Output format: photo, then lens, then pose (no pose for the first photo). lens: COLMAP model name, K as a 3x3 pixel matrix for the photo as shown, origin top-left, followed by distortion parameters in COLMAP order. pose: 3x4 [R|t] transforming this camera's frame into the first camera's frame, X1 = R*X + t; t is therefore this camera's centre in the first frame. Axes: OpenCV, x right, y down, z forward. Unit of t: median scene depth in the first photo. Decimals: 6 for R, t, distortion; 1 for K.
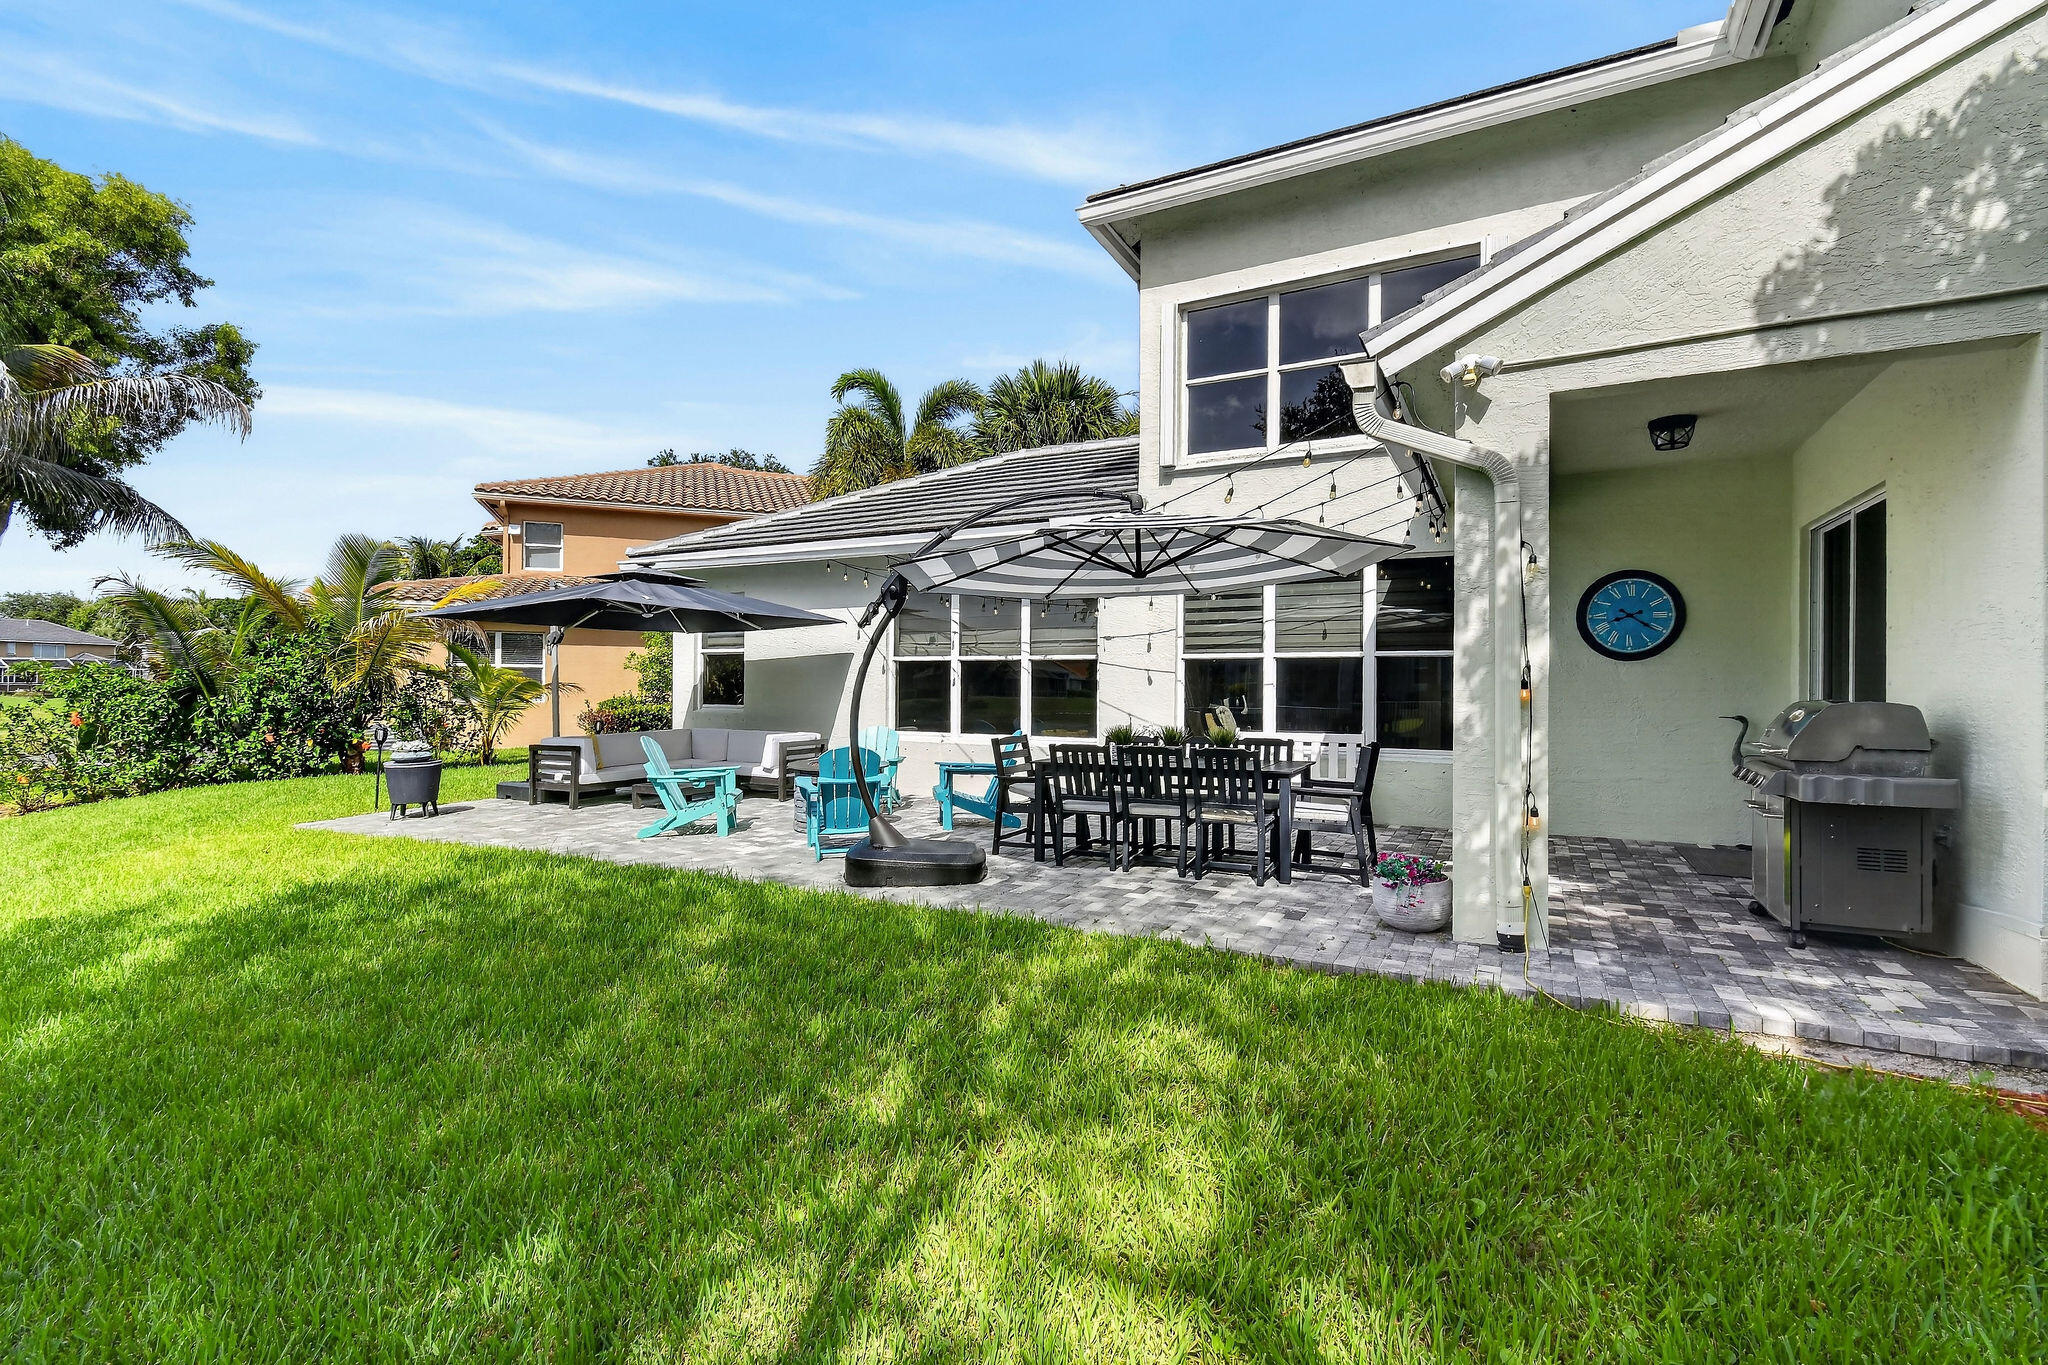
lens RADIAL K [[932.8, 0, 1018.4], [0, 932.8, 686.6], [0, 0, 1]] dist [-0.000212, -0.000009]
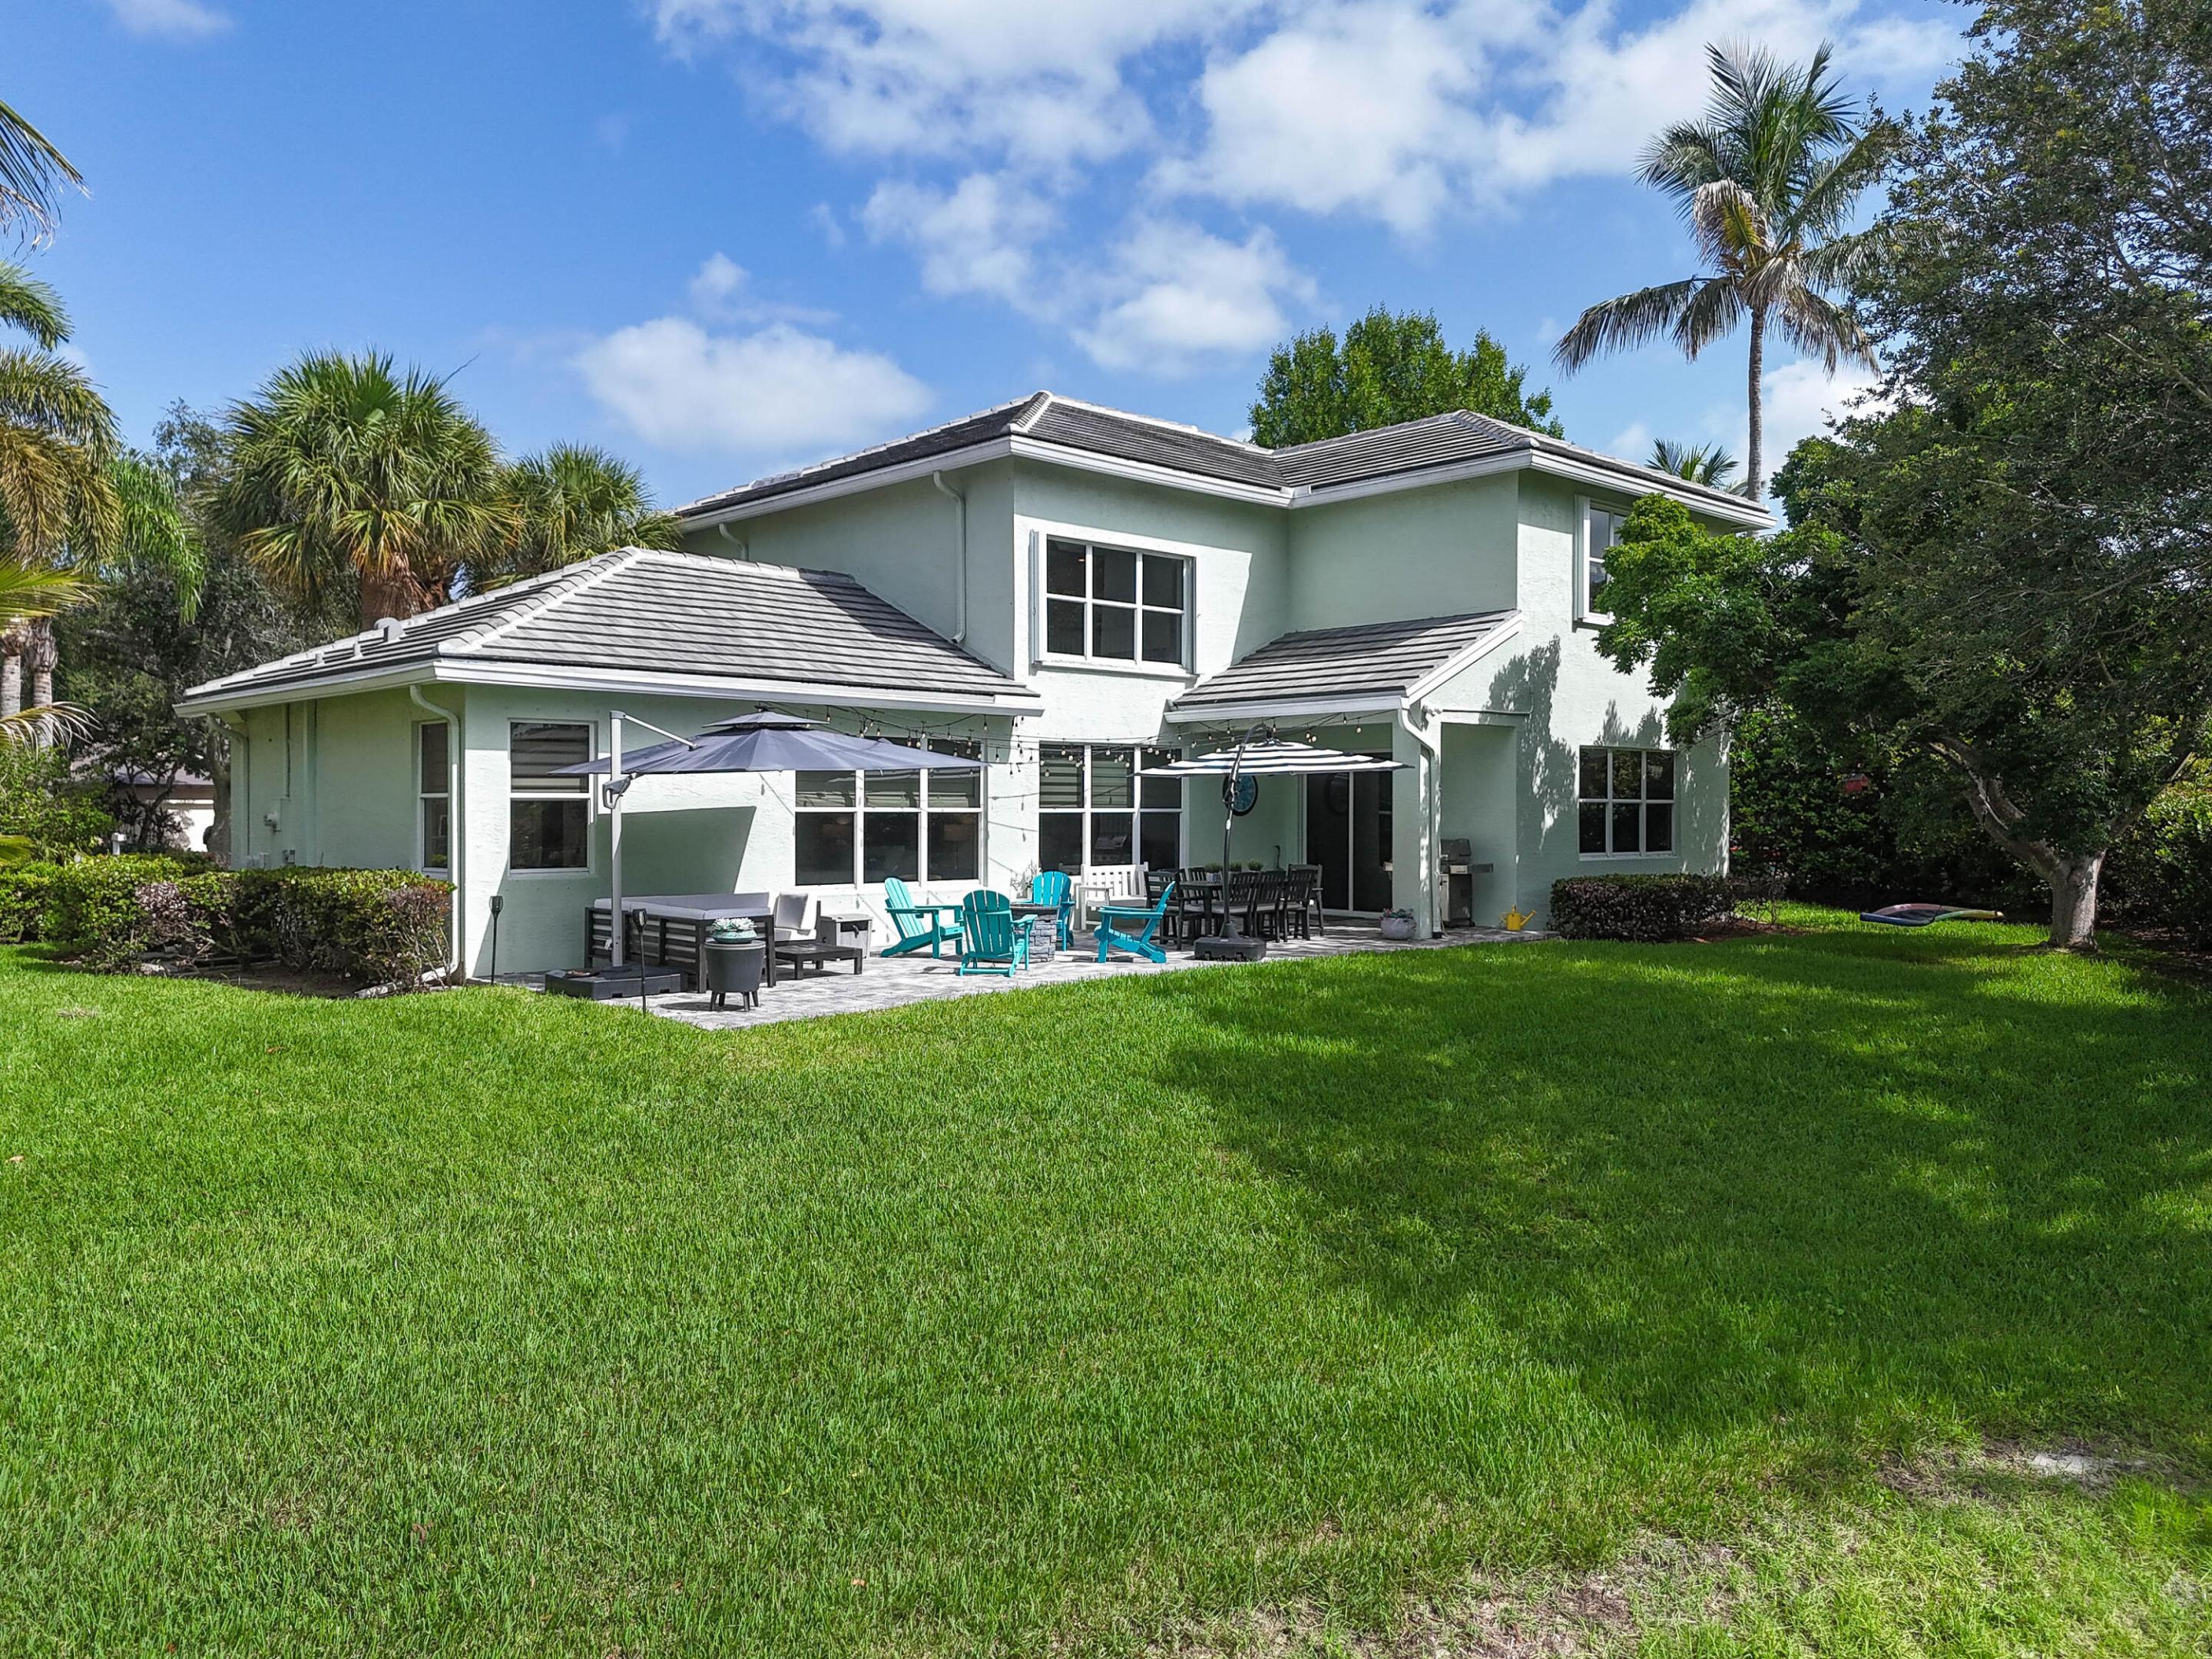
lens RADIAL K [[1662.8, 0, 1142.0], [0, 1662.8, 815.9], [0, 0, 1]] dist [0.035478, -0.029054]
pose [[0.279264, -0.008497, 0.960177, -1.853758], [-0.000578, 0.999959, 0.009017, -0.043551], [-0.960214, -0.003073, 0.279248, 0.219621]]
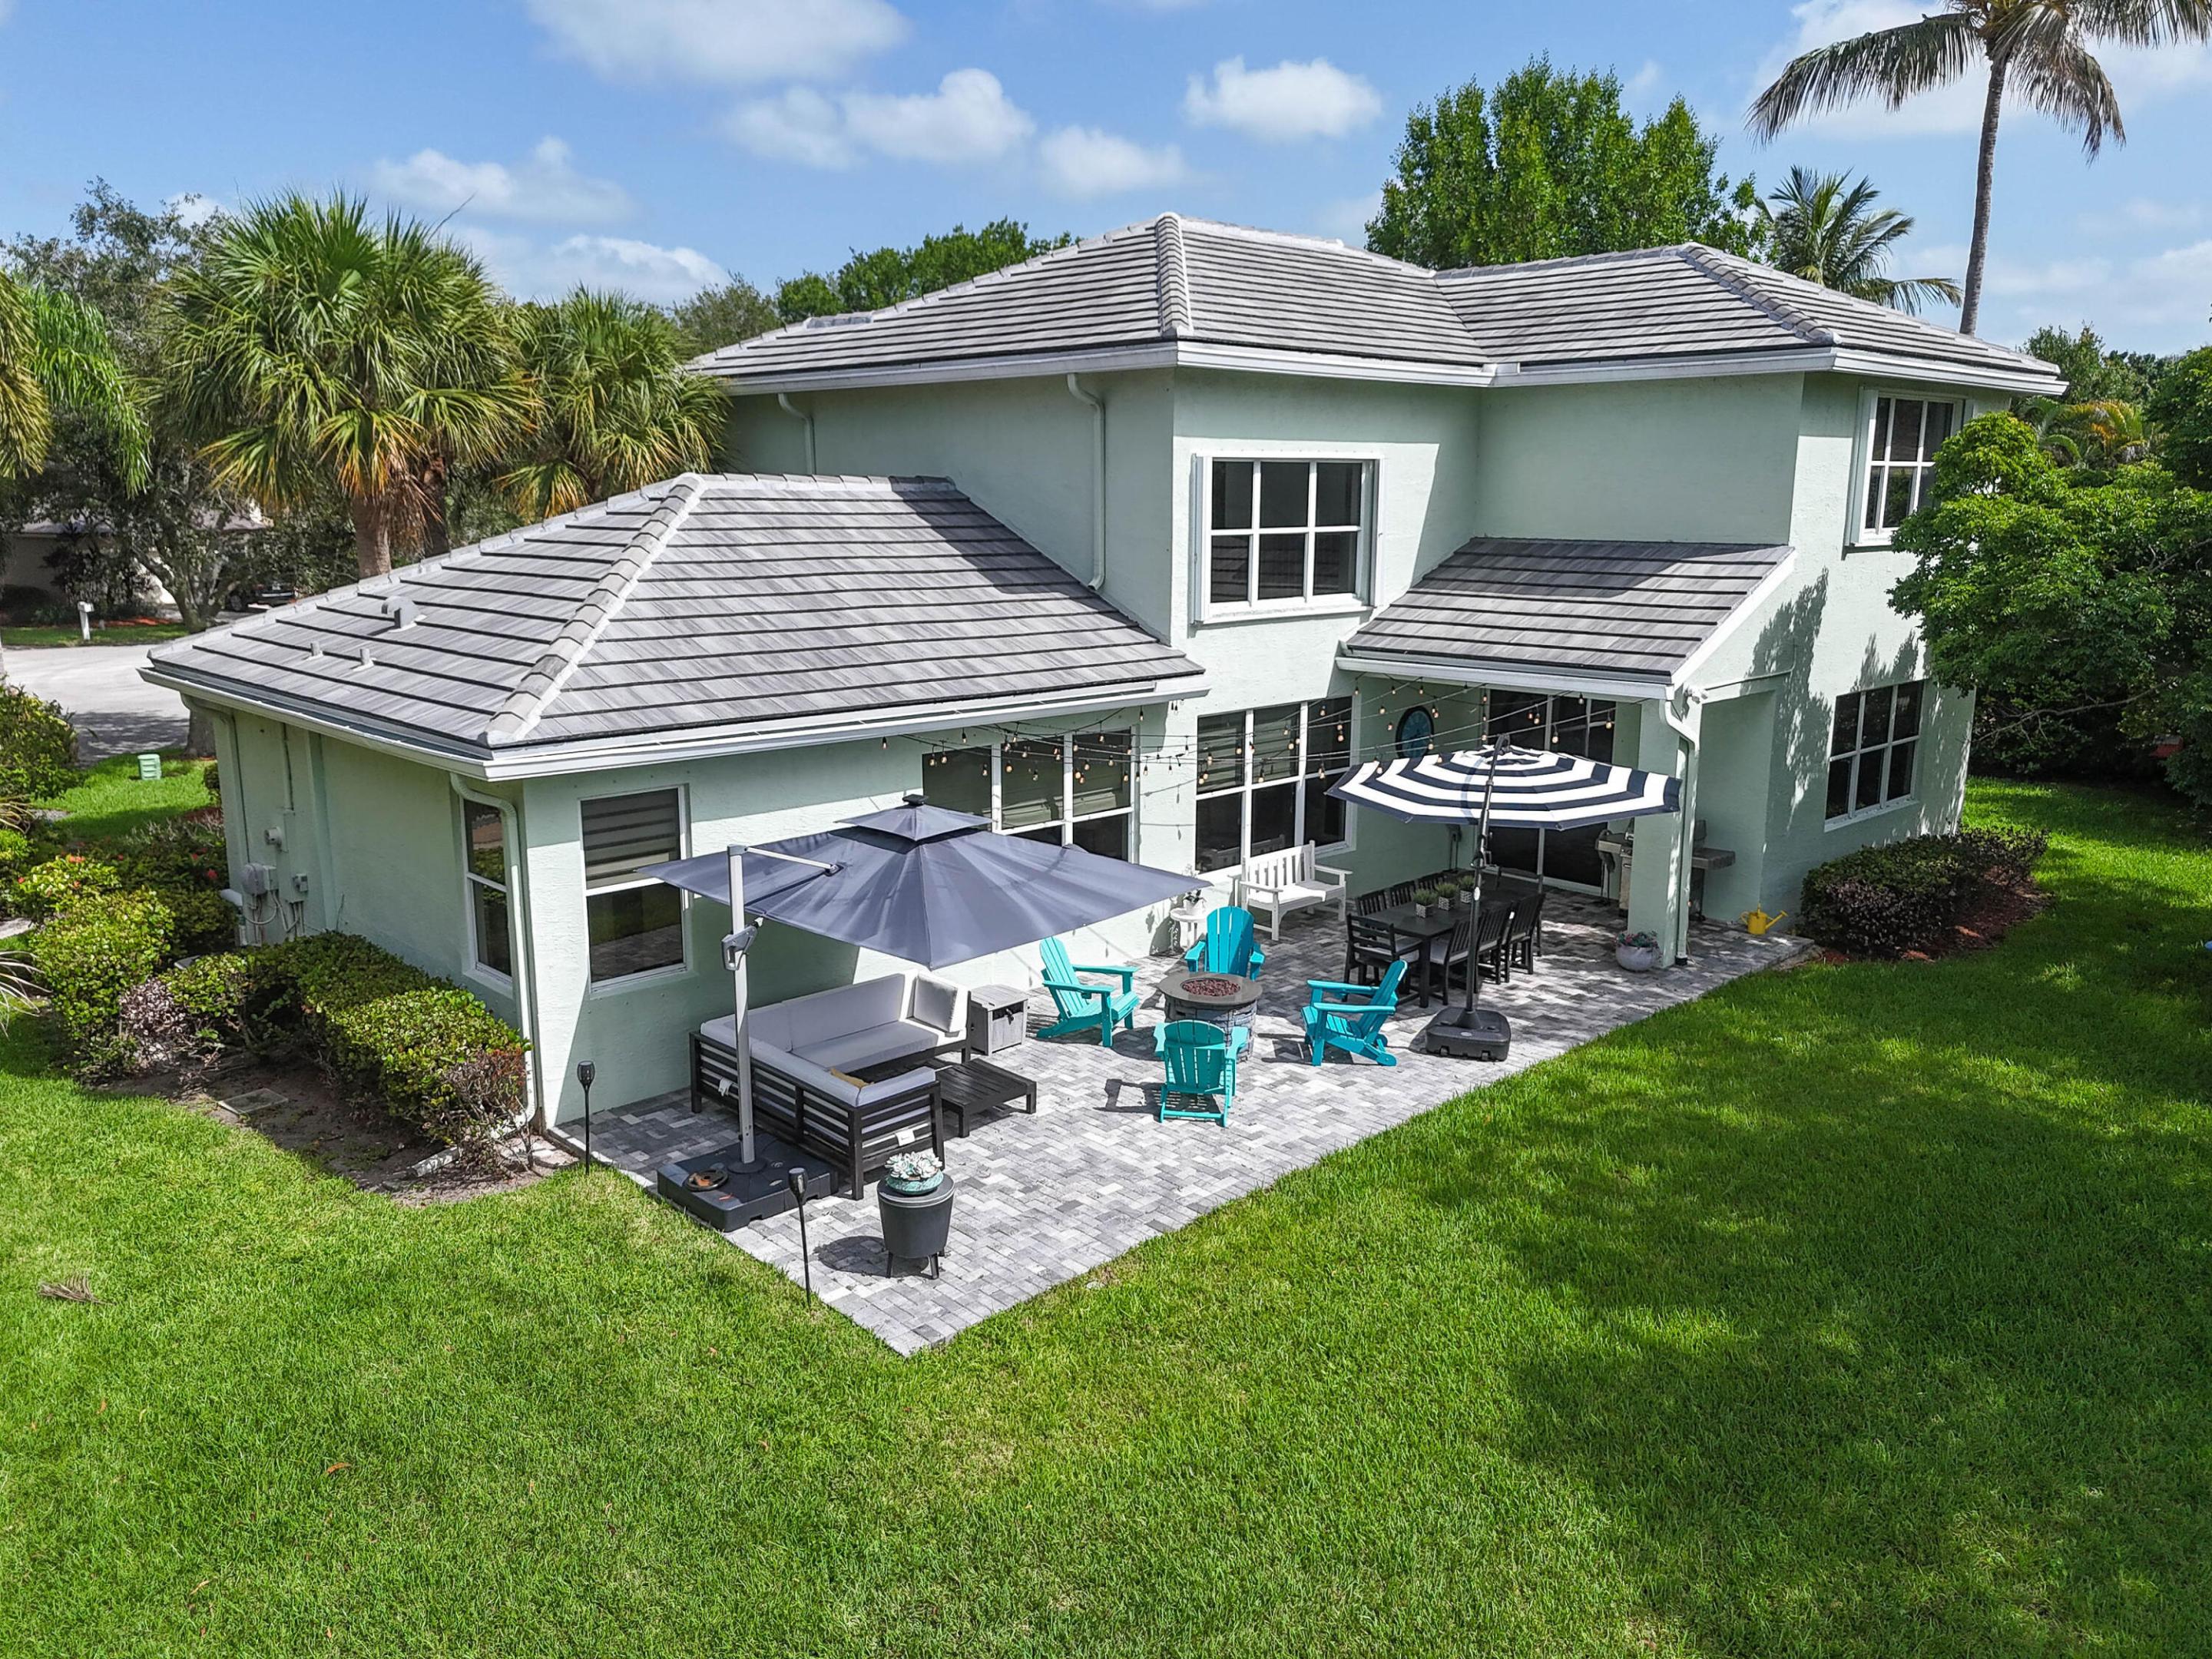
lens RADIAL K [[1662.8, 0, 1123.8], [0, 1662.8, 816.7], [0, 0, 1]] dist [0.035478, -0.029054]
pose [[0.280084, -0.194926, 0.939977, -1.523963], [-0.004991, 0.978859, 0.204476, -0.373386], [-0.959963, -0.061962, 0.273190, 0.534627]]
